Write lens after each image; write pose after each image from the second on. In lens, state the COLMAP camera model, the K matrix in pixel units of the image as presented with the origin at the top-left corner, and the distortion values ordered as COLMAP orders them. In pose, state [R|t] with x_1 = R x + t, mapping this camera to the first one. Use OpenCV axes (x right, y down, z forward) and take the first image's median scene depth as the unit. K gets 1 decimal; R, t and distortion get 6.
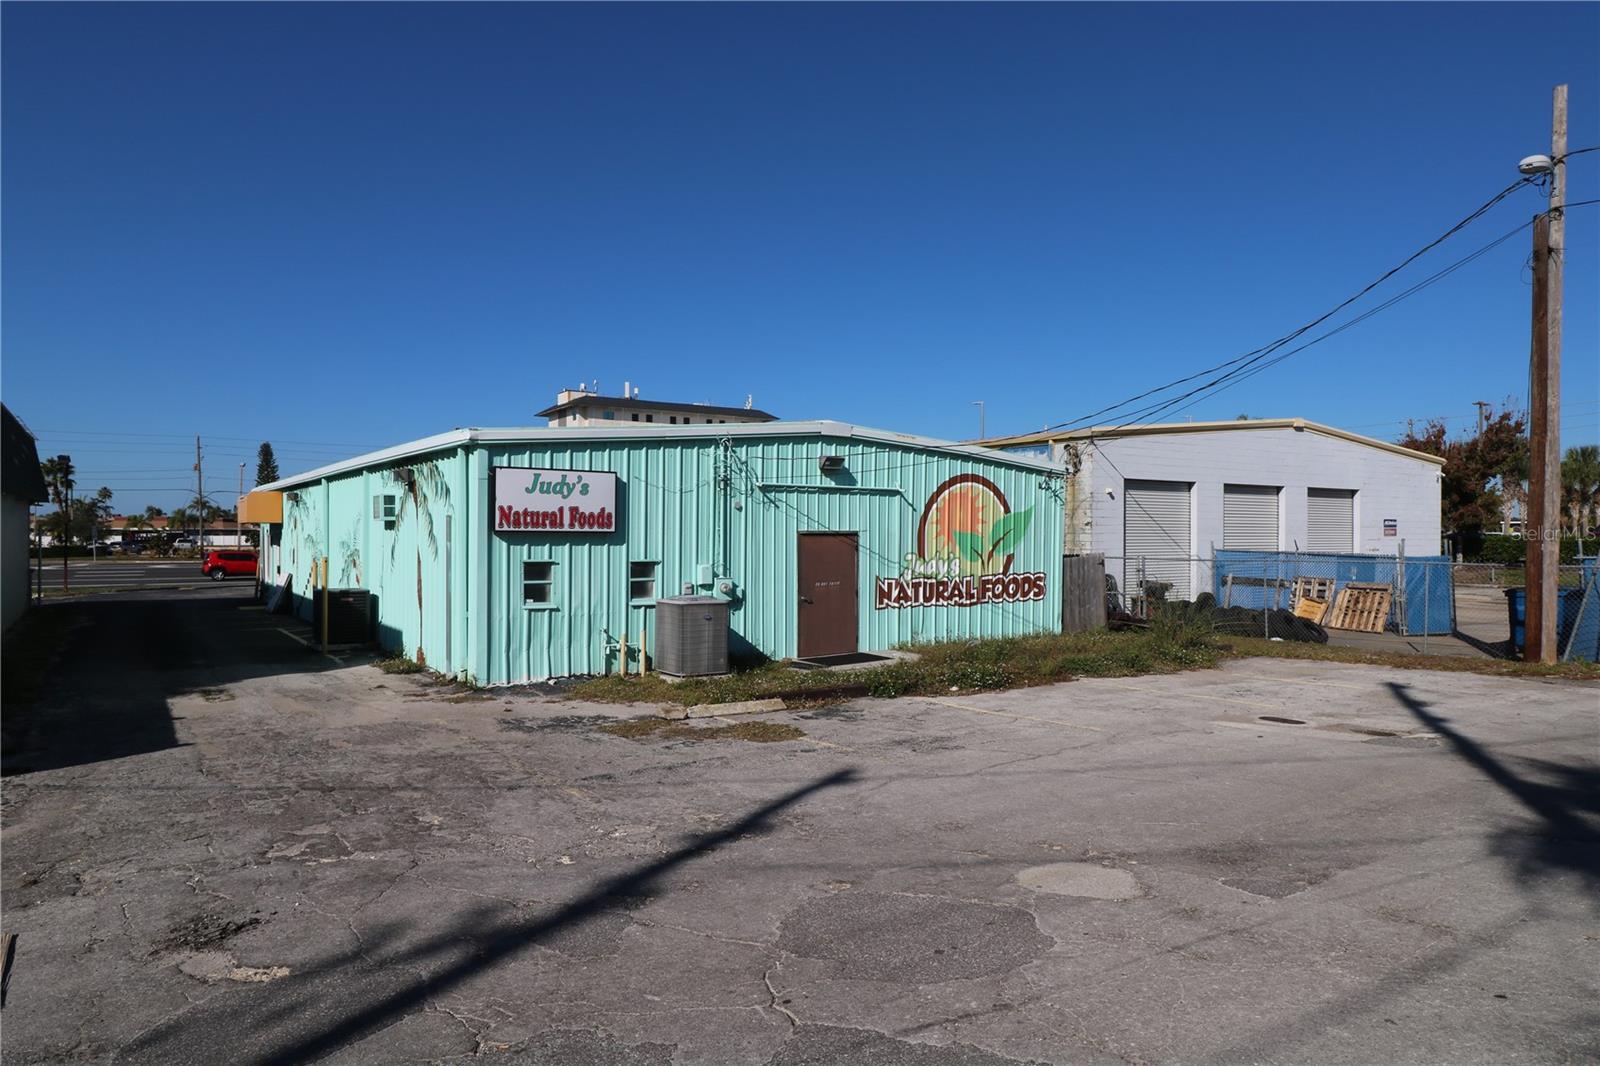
lens RADIAL K [[988.2, 0, 796.9], [0, 988.2, 538.7], [0, 0, 1]] dist [0.004809, 0.002180]
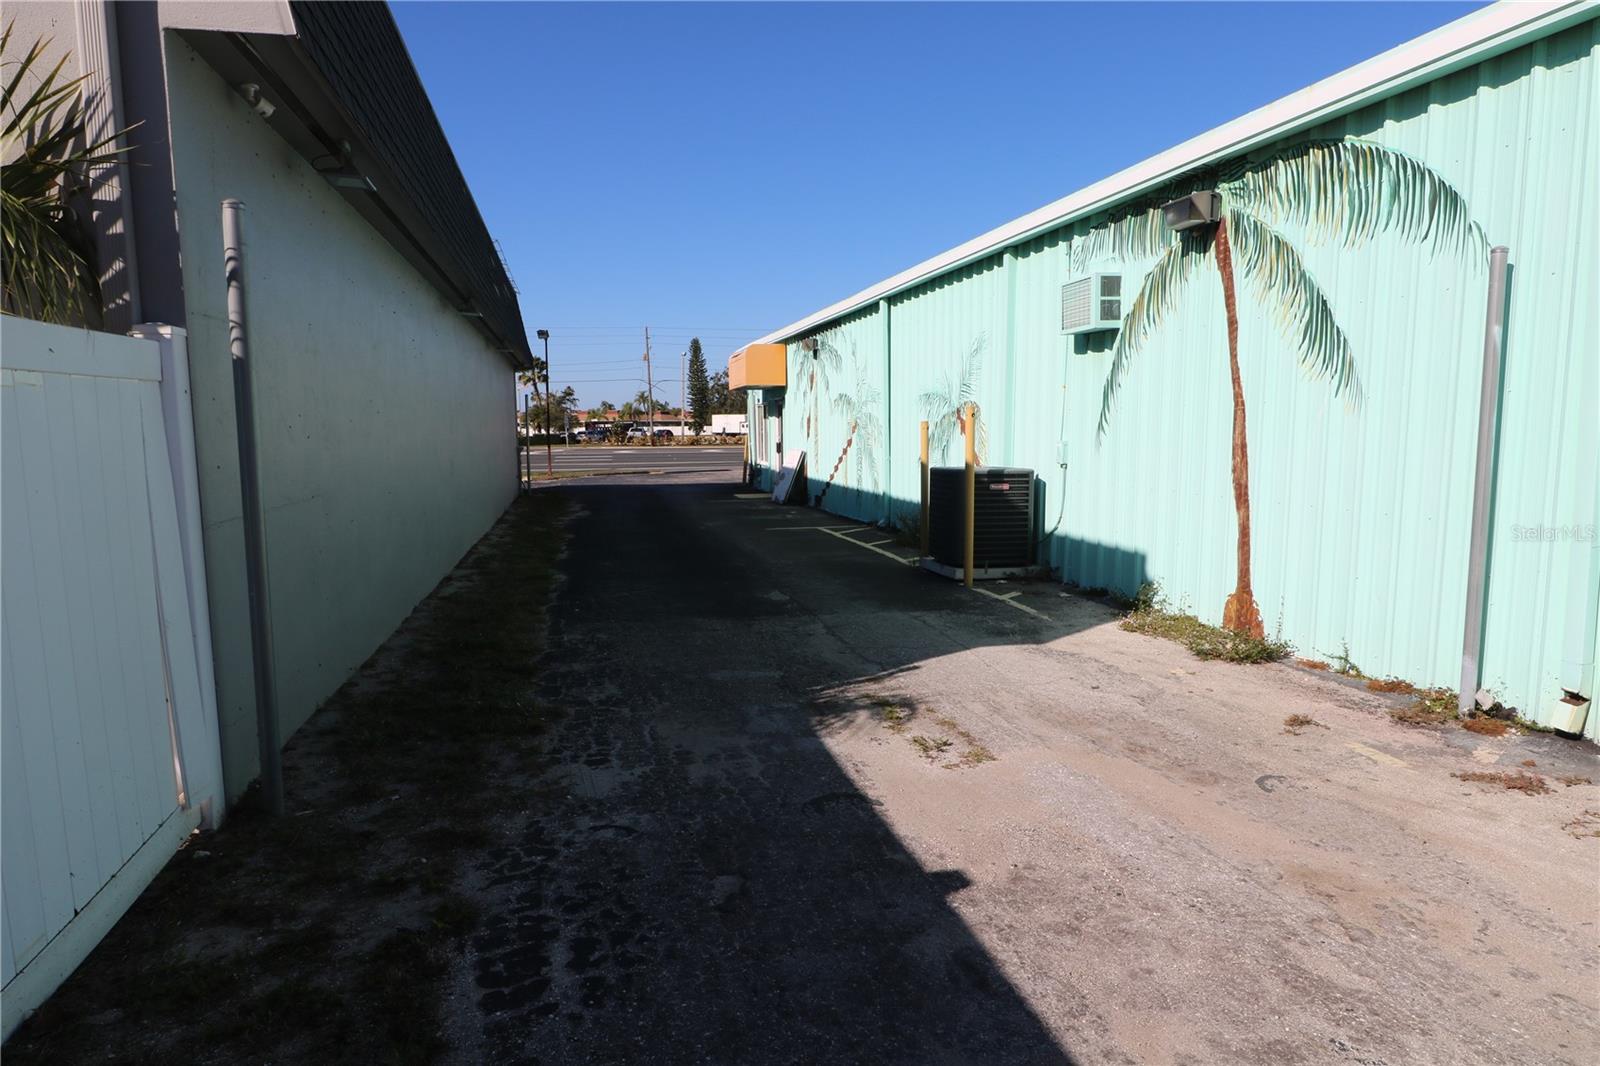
lens RADIAL K [[988.2, 0, 796.9], [0, 988.2, 538.7], [0, 0, 1]] dist [0.004809, 0.002180]
pose [[0.927100, 0.031052, -0.373526, -0.212236], [0.010408, 0.994045, 0.108470, 0.017719], [0.374669, -0.104450, 0.921256, 0.272875]]
